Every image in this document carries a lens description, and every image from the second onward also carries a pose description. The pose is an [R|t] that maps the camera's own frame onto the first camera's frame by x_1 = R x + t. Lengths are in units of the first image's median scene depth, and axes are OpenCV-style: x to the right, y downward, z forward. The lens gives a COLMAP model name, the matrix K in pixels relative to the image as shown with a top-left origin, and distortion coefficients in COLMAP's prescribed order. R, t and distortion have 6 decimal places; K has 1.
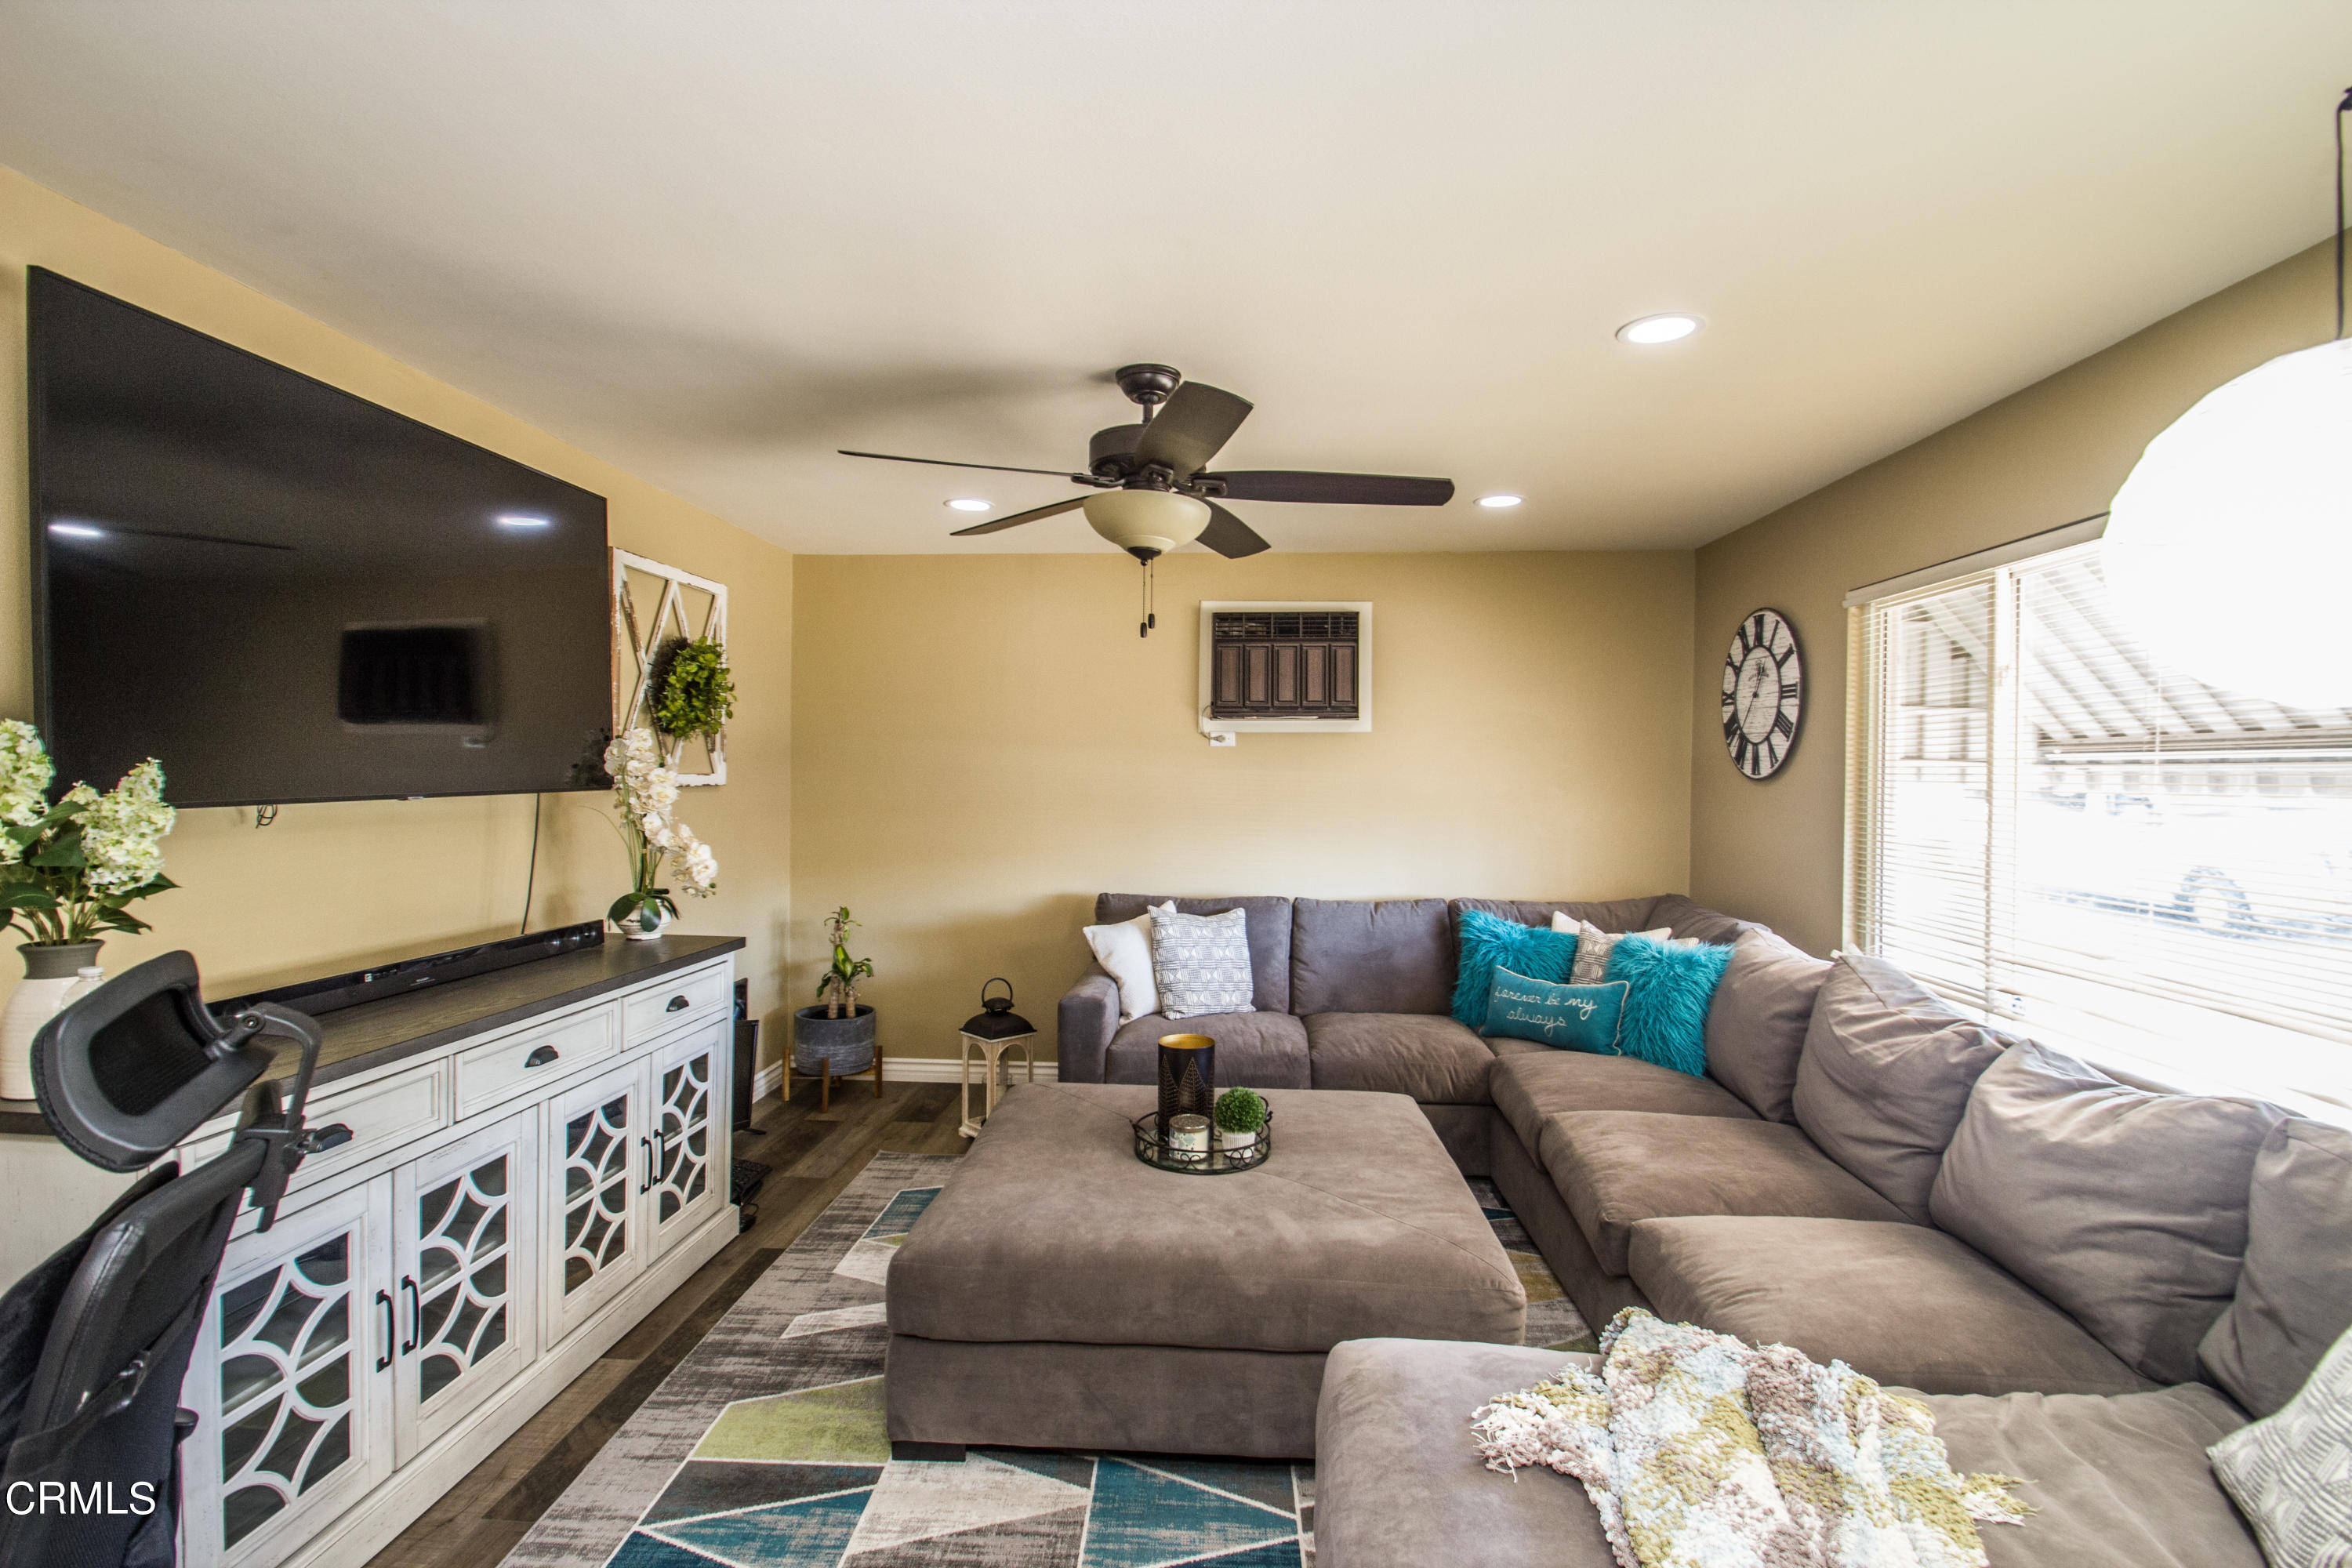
lens RADIAL K [[1098.9, 0, 1181.4], [0, 1098.9, 792.0], [0, 0, 1]] dist [0.011380, -0.015094]
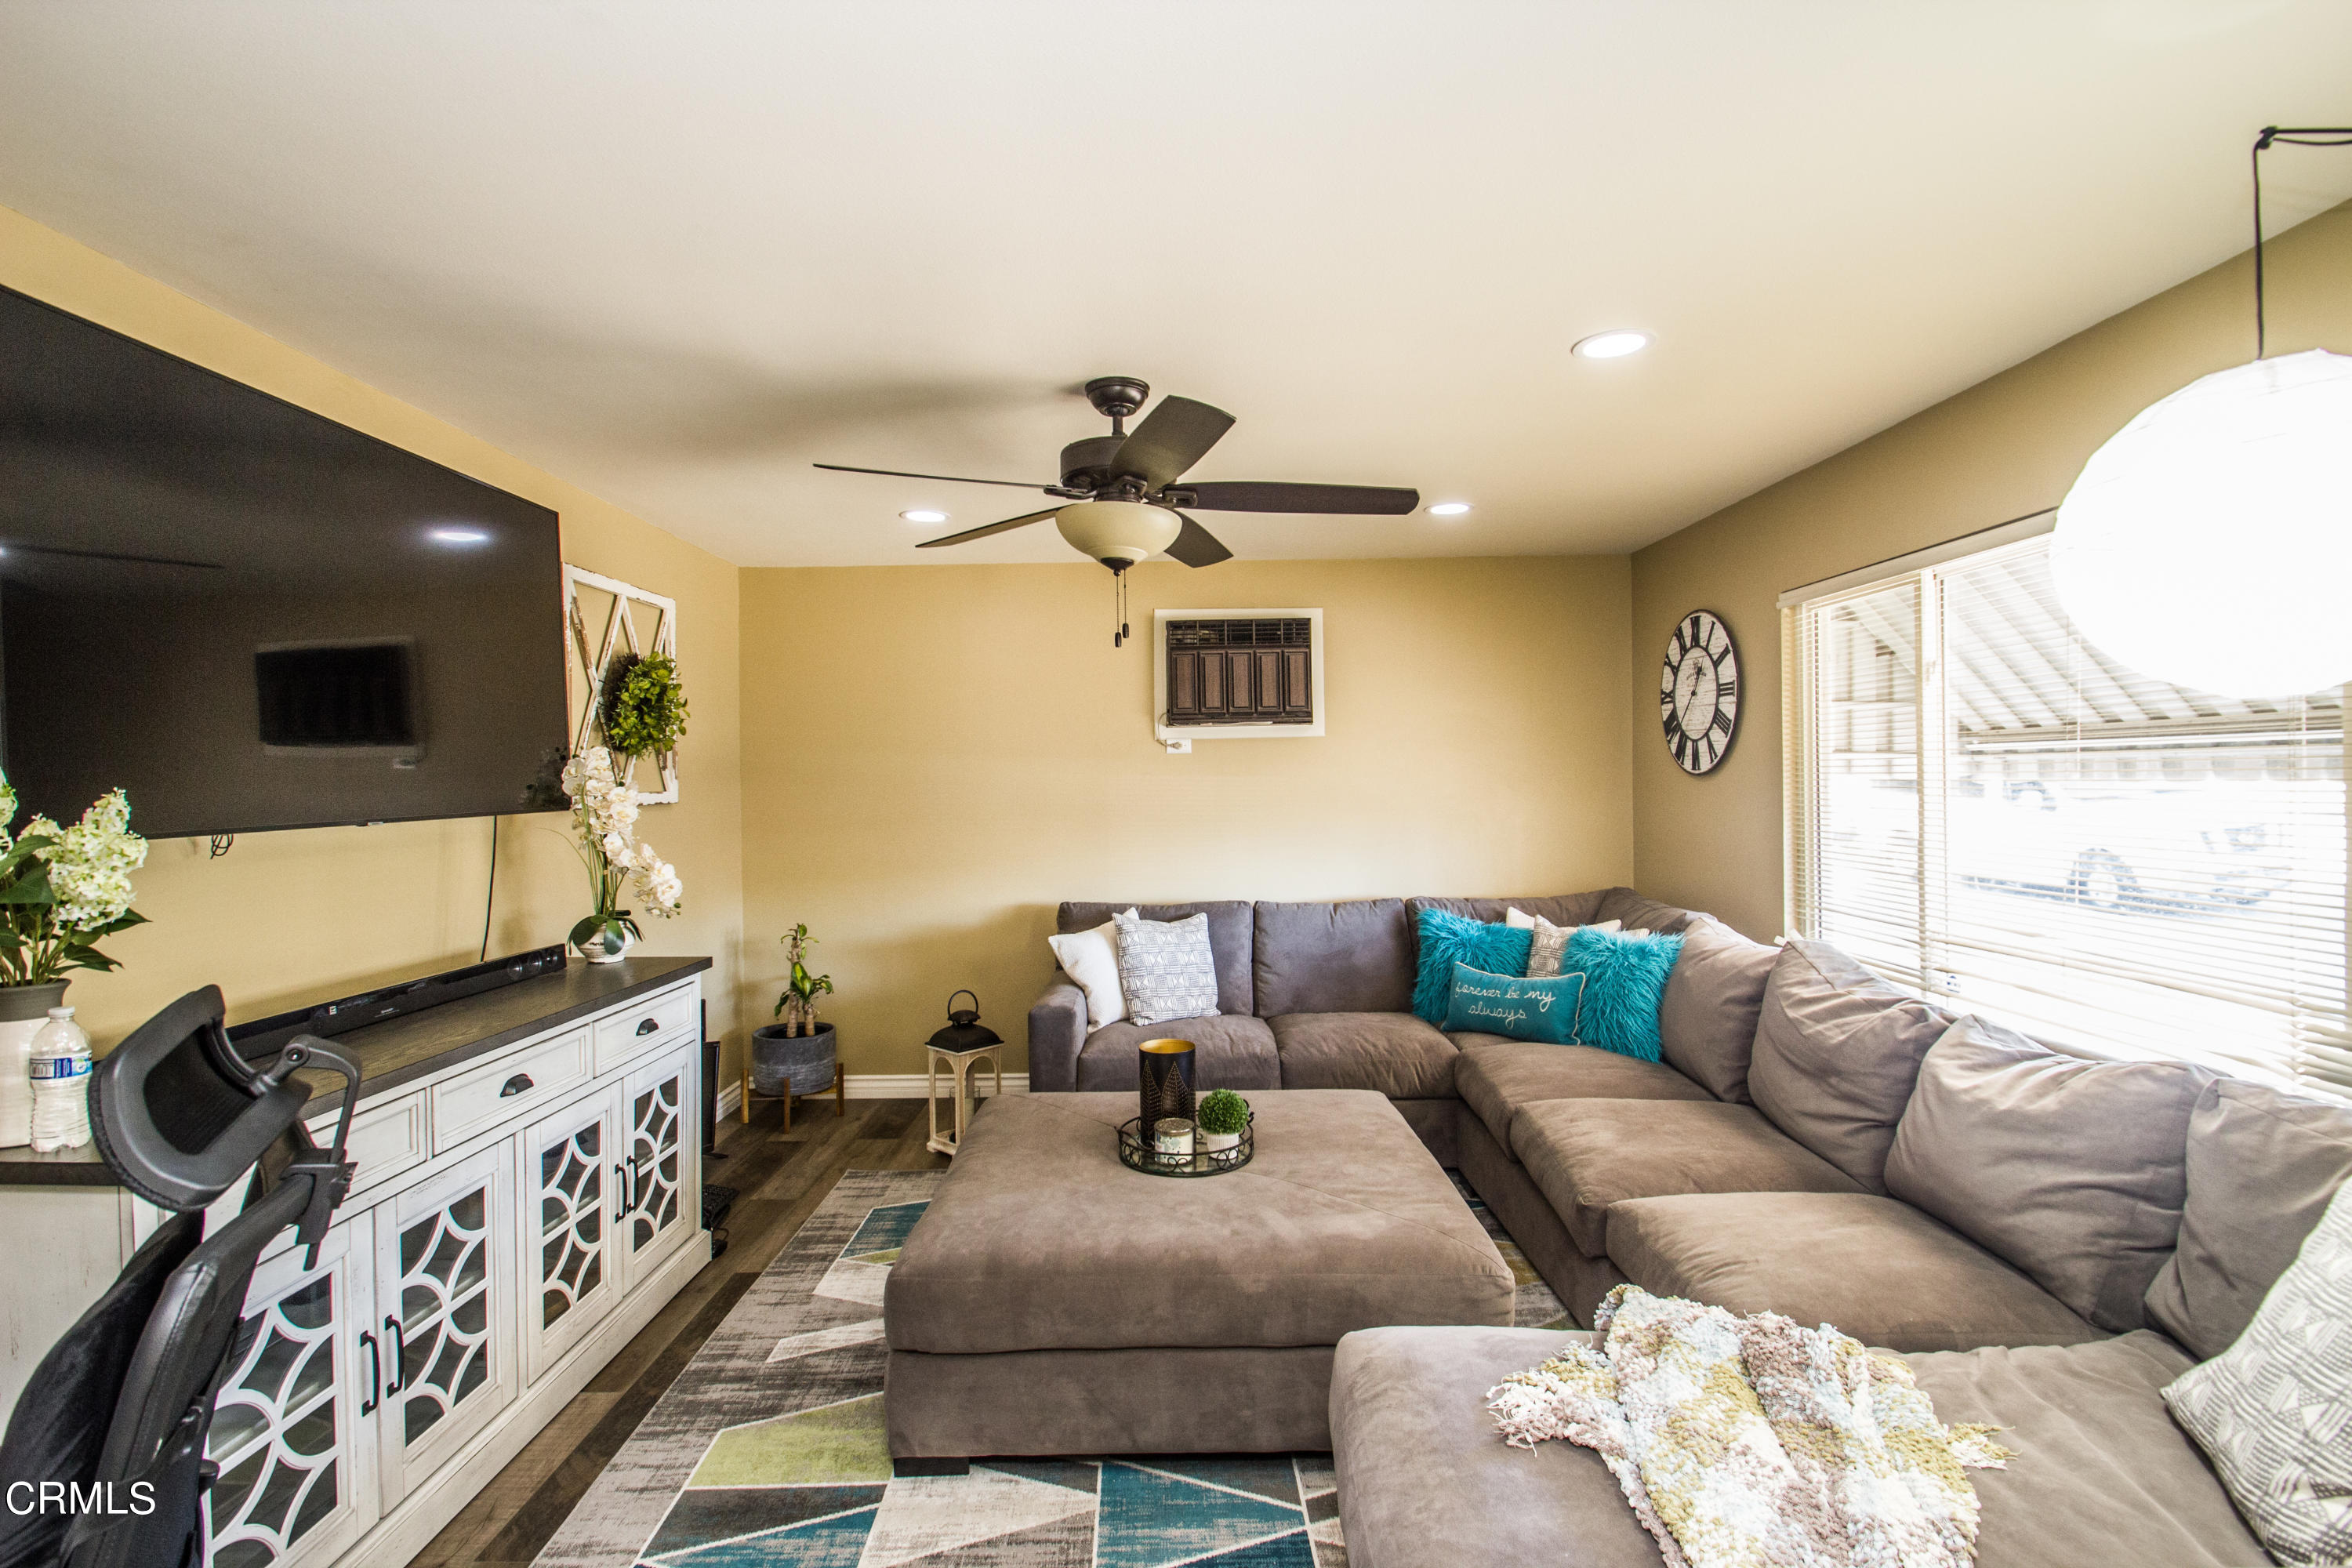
lens RADIAL K [[1098.9, 0, 1180.2], [0, 1098.9, 790.9], [0, 0, 1]] dist [0.011380, -0.015094]
pose [[0.997862, -0.022374, 0.061401, -0.039946], [0.022798, 0.999721, -0.006216, -0.000903], [-0.061244, 0.007603, 0.998094, -0.010195]]
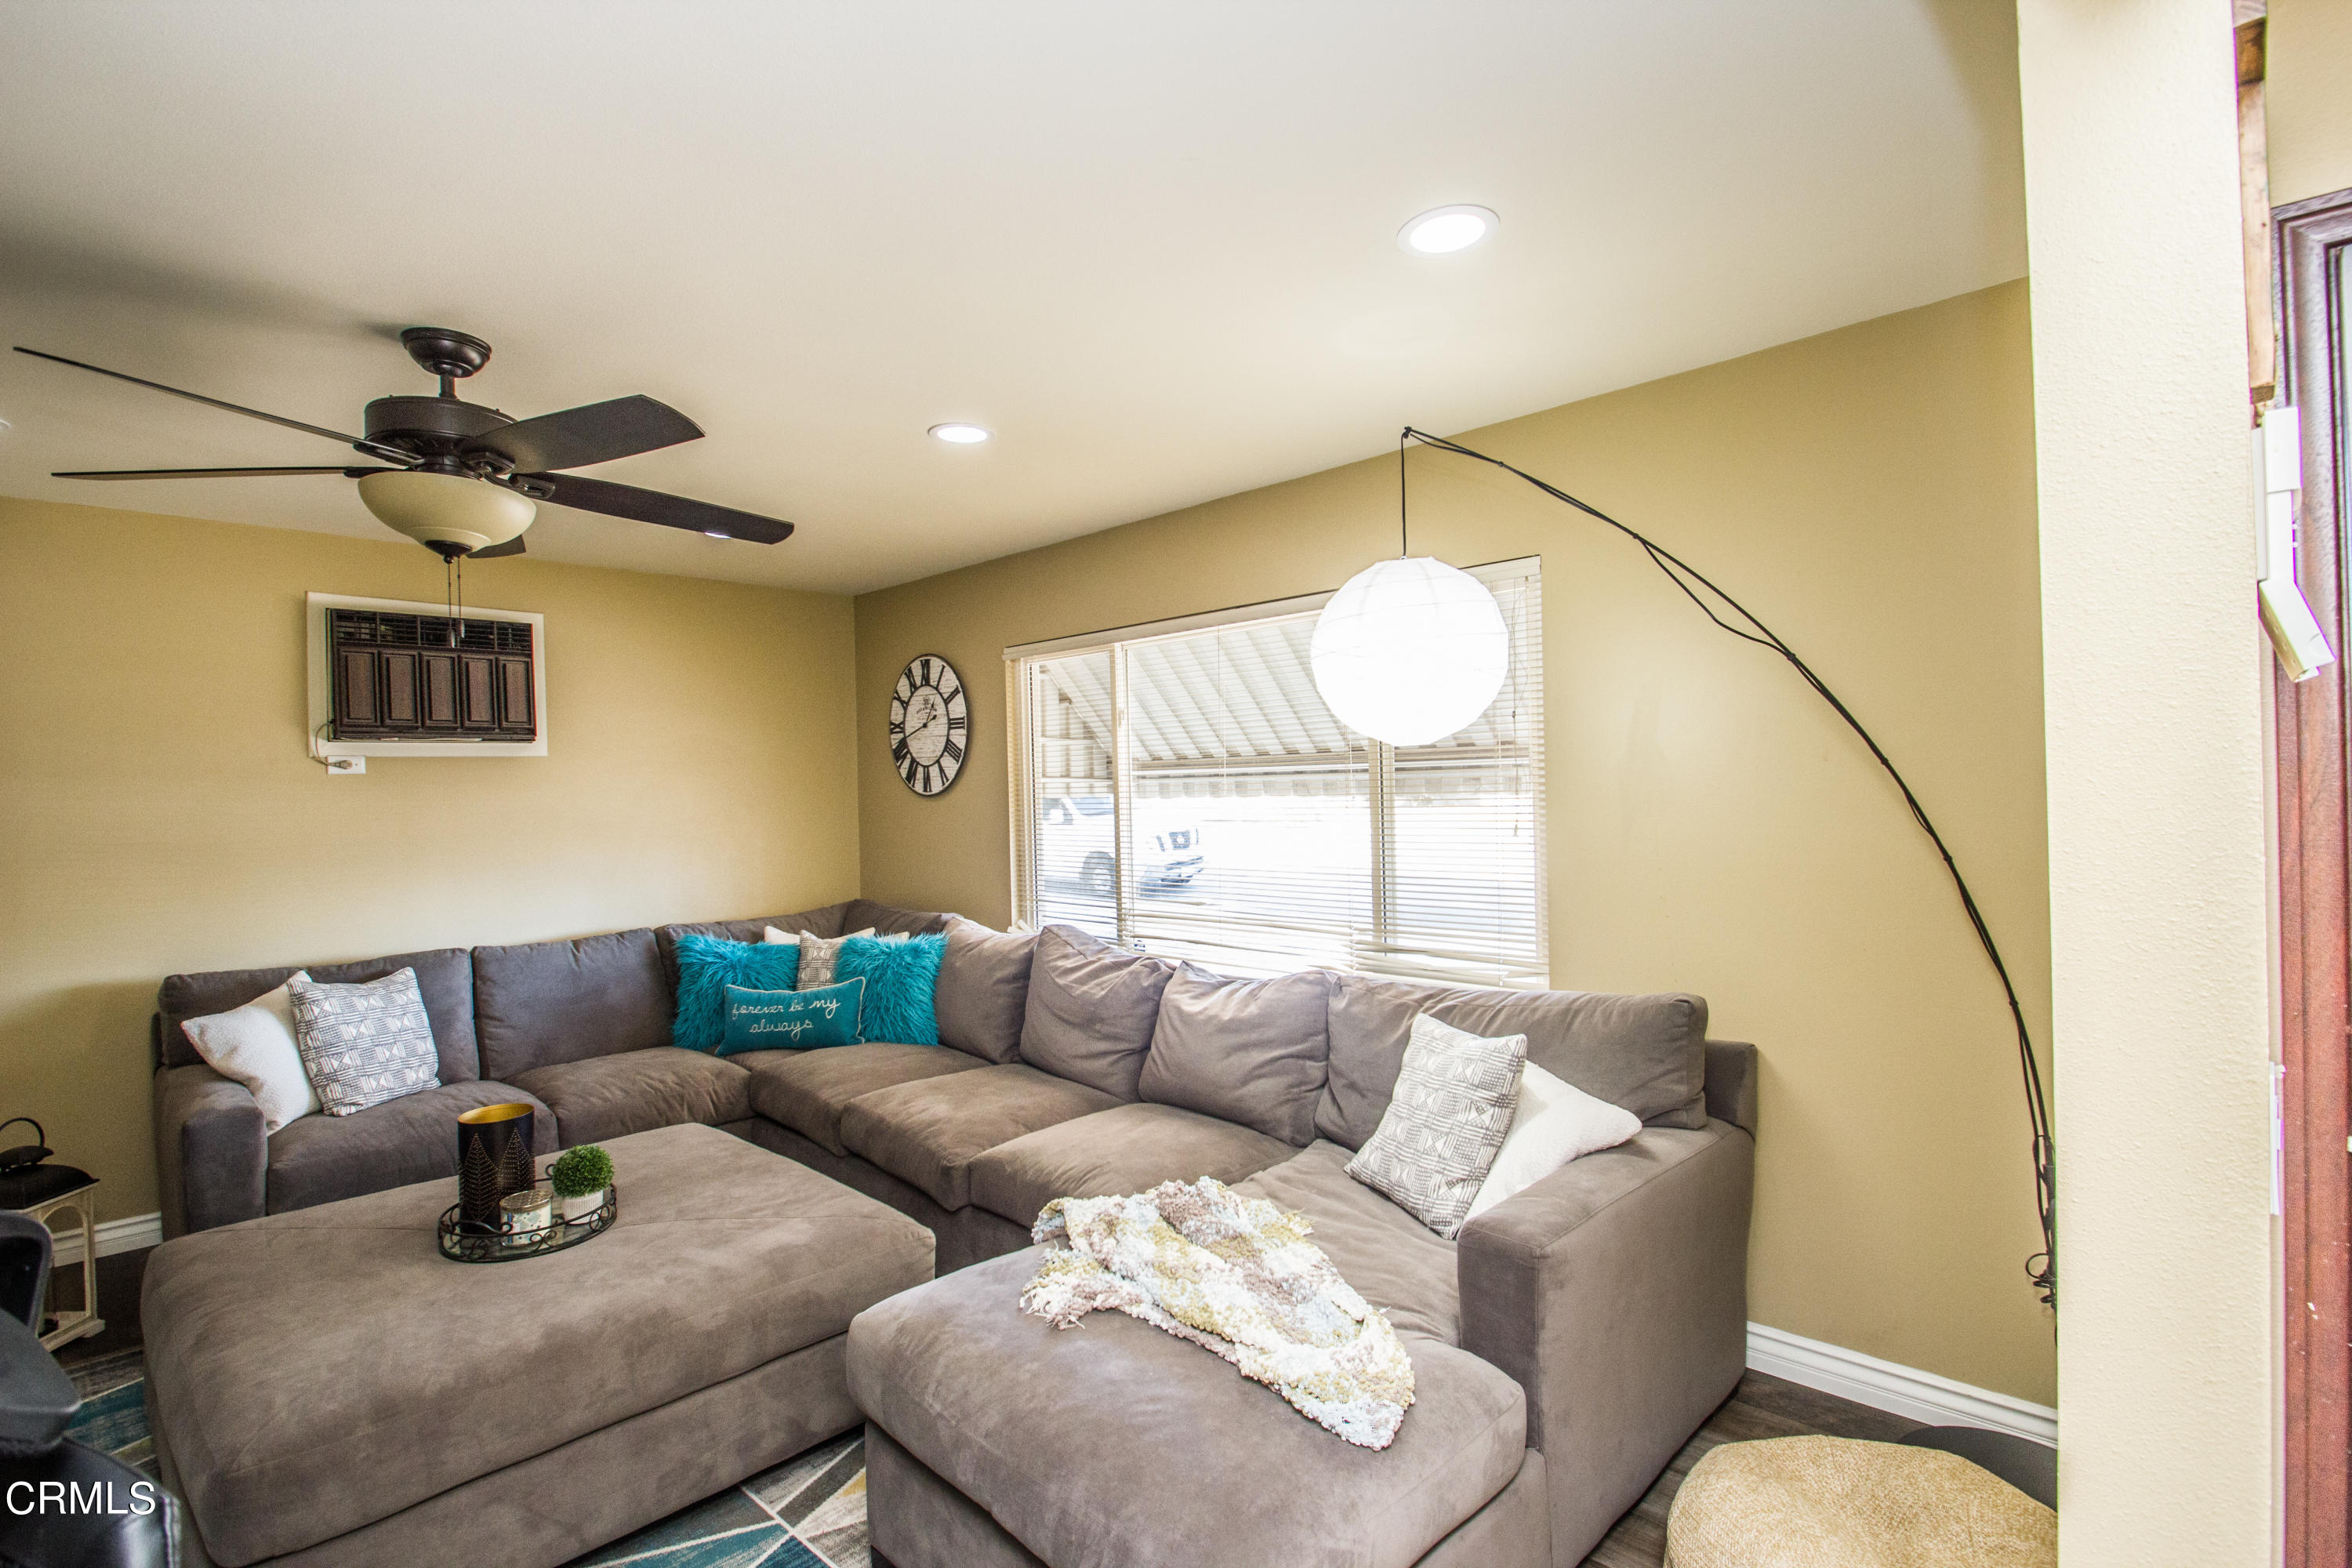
lens RADIAL K [[1098.9, 0, 1174.6], [0, 1098.9, 787.1], [0, 0, 1]] dist [0.011380, -0.015094]
pose [[0.650699, -0.021329, 0.759036, -0.300378], [0.039871, 0.999186, -0.006104, -0.003824], [-0.758288, 0.034236, 0.651020, 0.018819]]
